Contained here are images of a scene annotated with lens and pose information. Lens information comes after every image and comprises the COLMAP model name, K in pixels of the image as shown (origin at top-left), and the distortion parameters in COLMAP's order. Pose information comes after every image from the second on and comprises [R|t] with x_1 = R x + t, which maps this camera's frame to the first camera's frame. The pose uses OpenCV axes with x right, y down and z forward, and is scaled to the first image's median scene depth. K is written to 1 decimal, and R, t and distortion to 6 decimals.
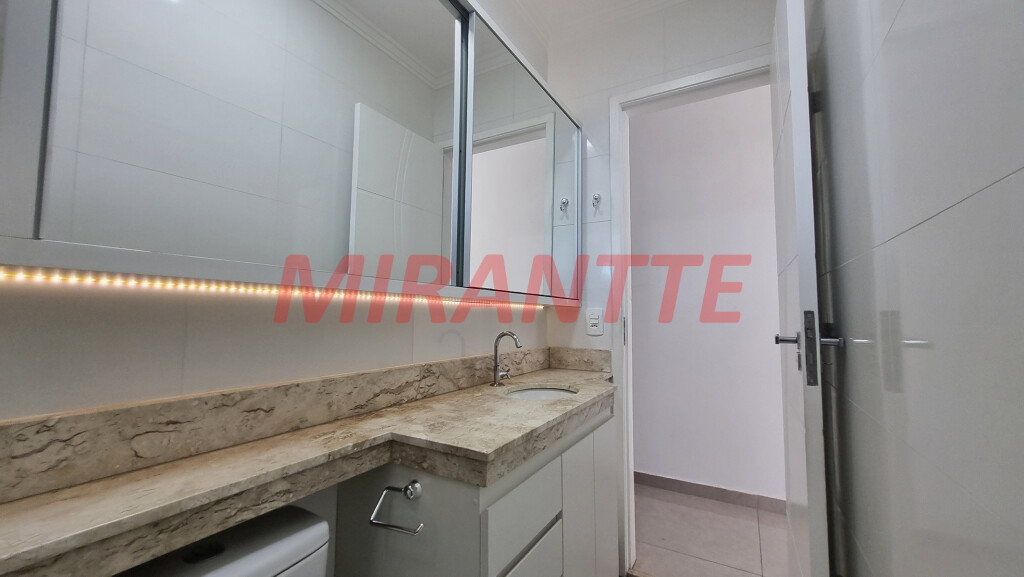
lens RADIAL K [[401.6, 0, 514.7], [0, 401.6, 284.5], [0, 0, 1]] dist [0.002305, -0.000073]
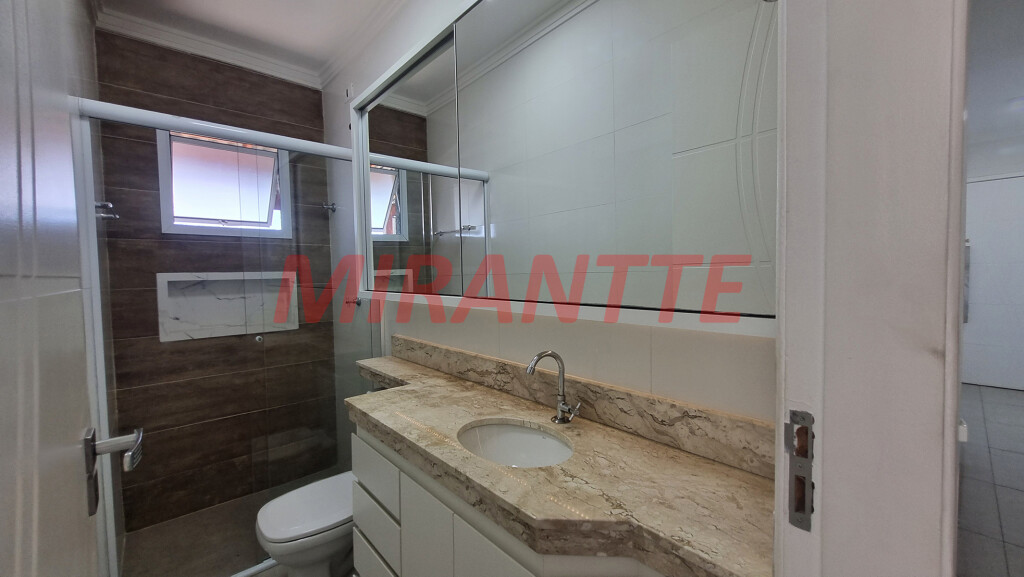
lens RADIAL K [[401.6, 0, 506.0], [0, 401.6, 289.5], [0, 0, 1]] dist [0.002305, -0.000073]
pose [[-0.323377, 0.030388, -0.945782, 0.923193], [0.083132, 0.996532, 0.003595, -0.006594], [0.942611, -0.077462, -0.324782, 1.546341]]
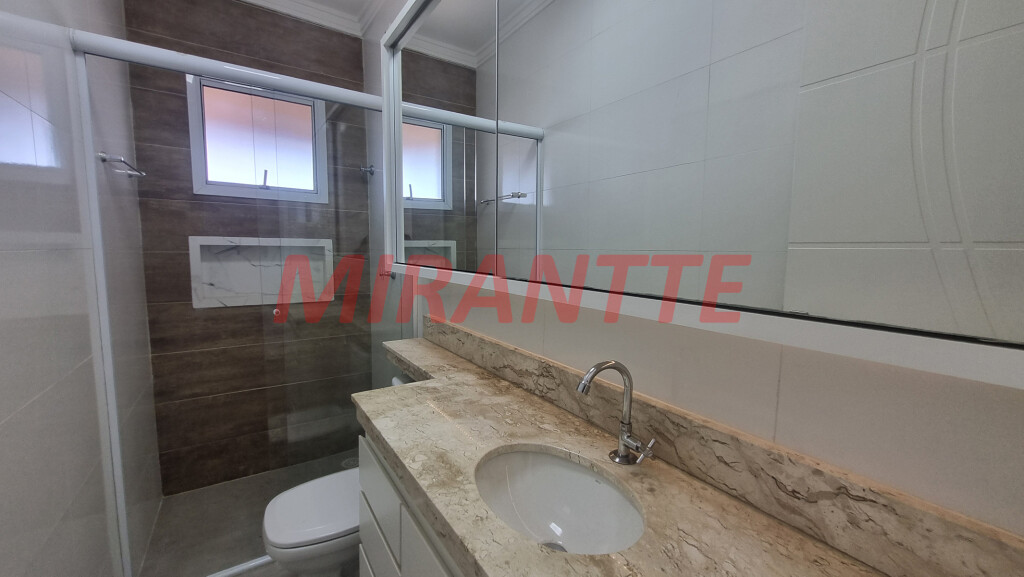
lens RADIAL K [[401.6, 0, 505.5], [0, 401.6, 284.5], [0, 0, 1]] dist [0.002305, -0.000073]
pose [[-0.449818, 0.058846, -0.891179, 0.648494], [0.044300, 0.998069, 0.043544, -0.011560], [0.892021, -0.019893, -0.451556, 1.465433]]
